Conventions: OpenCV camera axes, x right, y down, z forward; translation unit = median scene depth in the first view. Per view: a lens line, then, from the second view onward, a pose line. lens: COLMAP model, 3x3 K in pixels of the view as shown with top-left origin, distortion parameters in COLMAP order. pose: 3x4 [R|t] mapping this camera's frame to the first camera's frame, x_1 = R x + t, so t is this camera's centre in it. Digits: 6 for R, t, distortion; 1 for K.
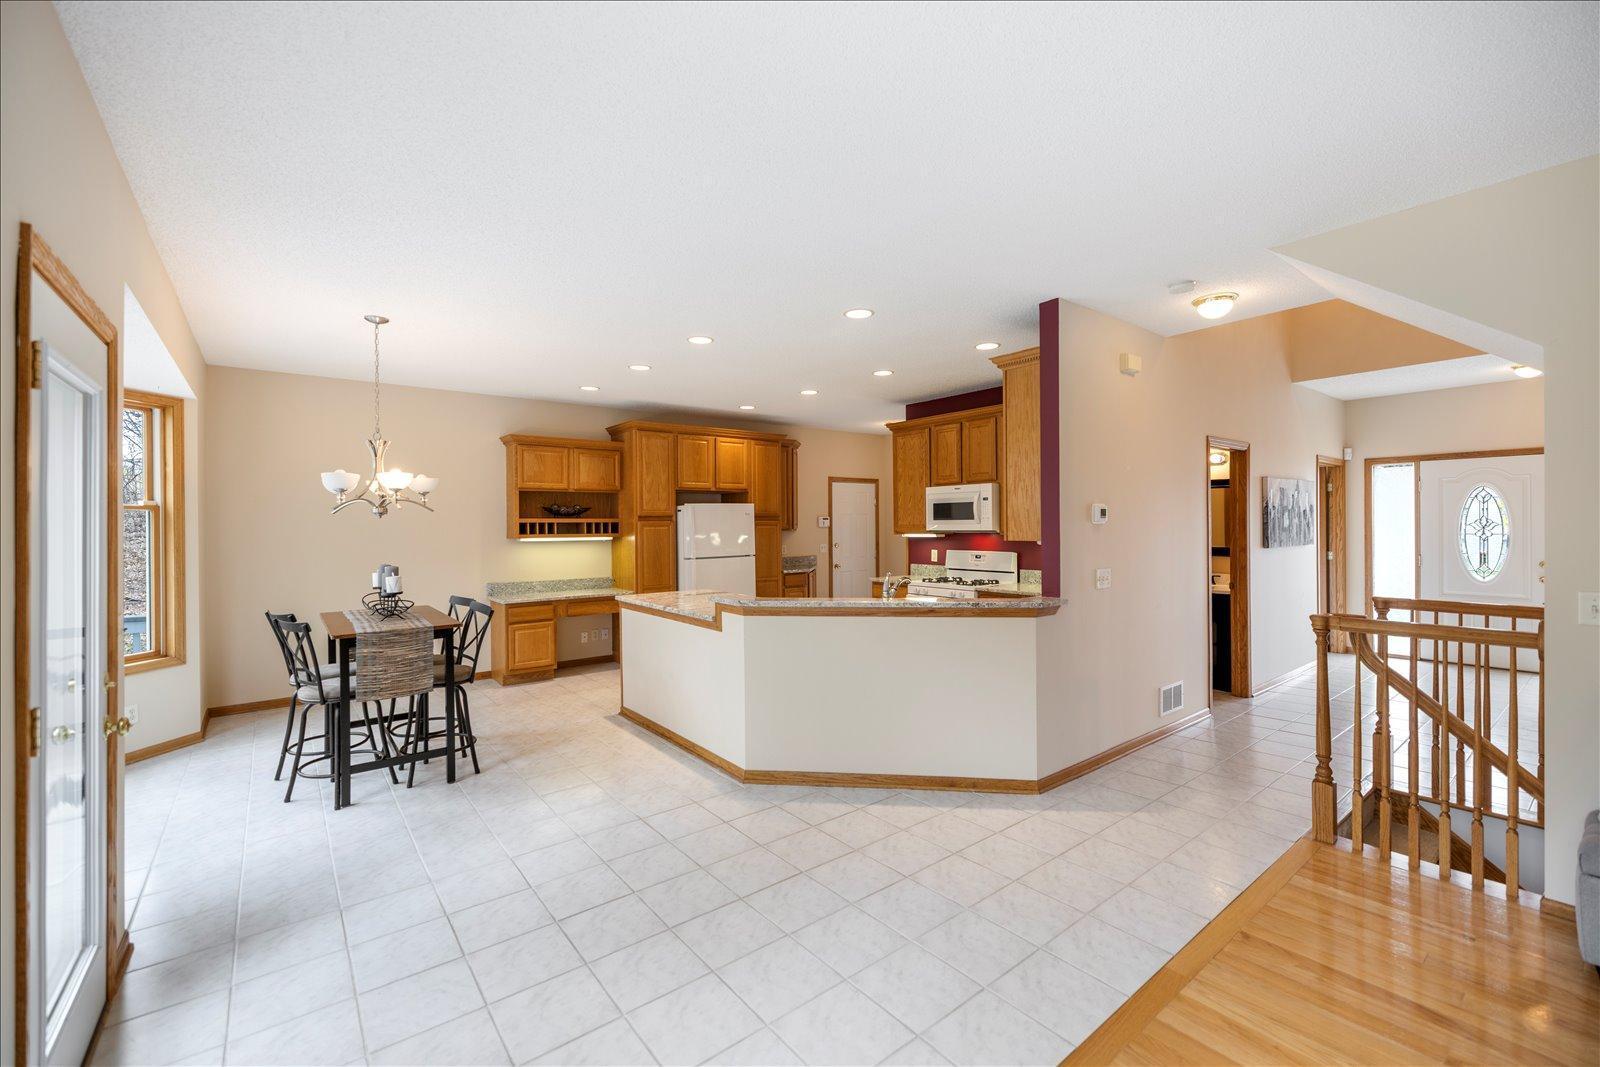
lens RADIAL K [[663.7, 0, 799.5], [0, 663.7, 529.4], [0, 0, 1]] dist [-0.004735, -0.000317]
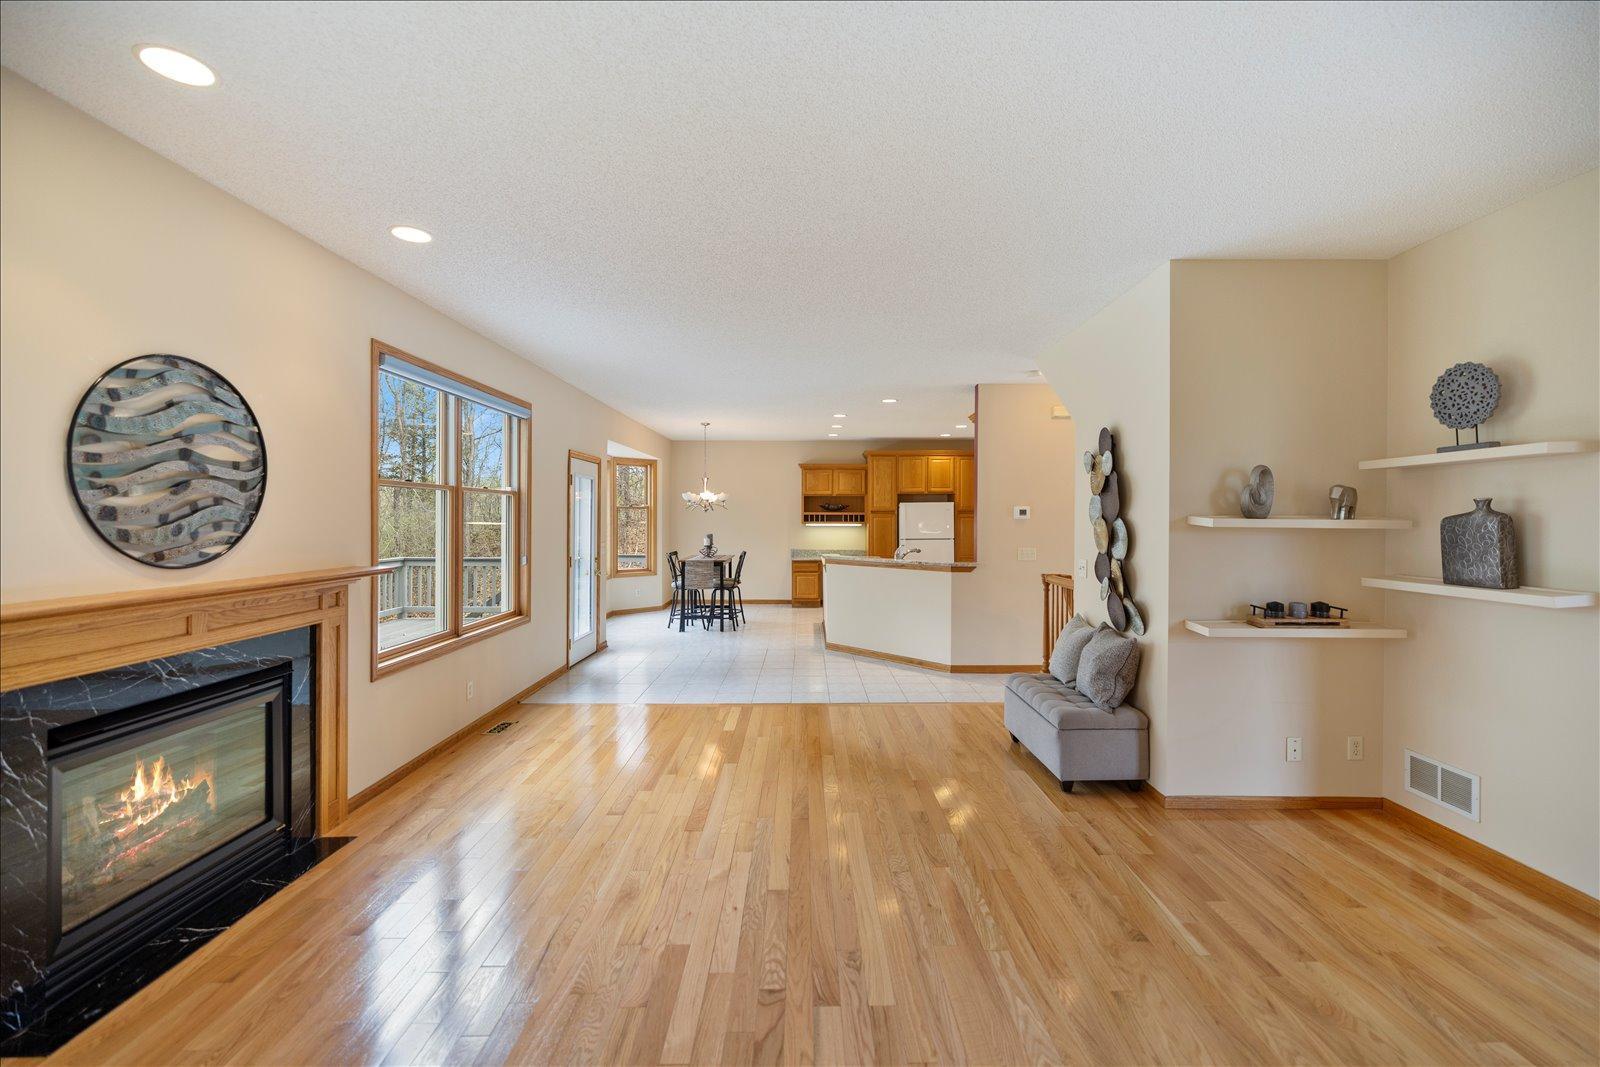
lens RADIAL K [[663.7, 0, 799.5], [0, 663.7, 530.0], [0, 0, 1]] dist [-0.004735, -0.000317]
pose [[0.778796, 0.022402, -0.626877, 0.607102], [-0.012505, 0.999718, 0.020190, -0.004642], [0.627152, -0.007884, 0.778857, -0.326611]]
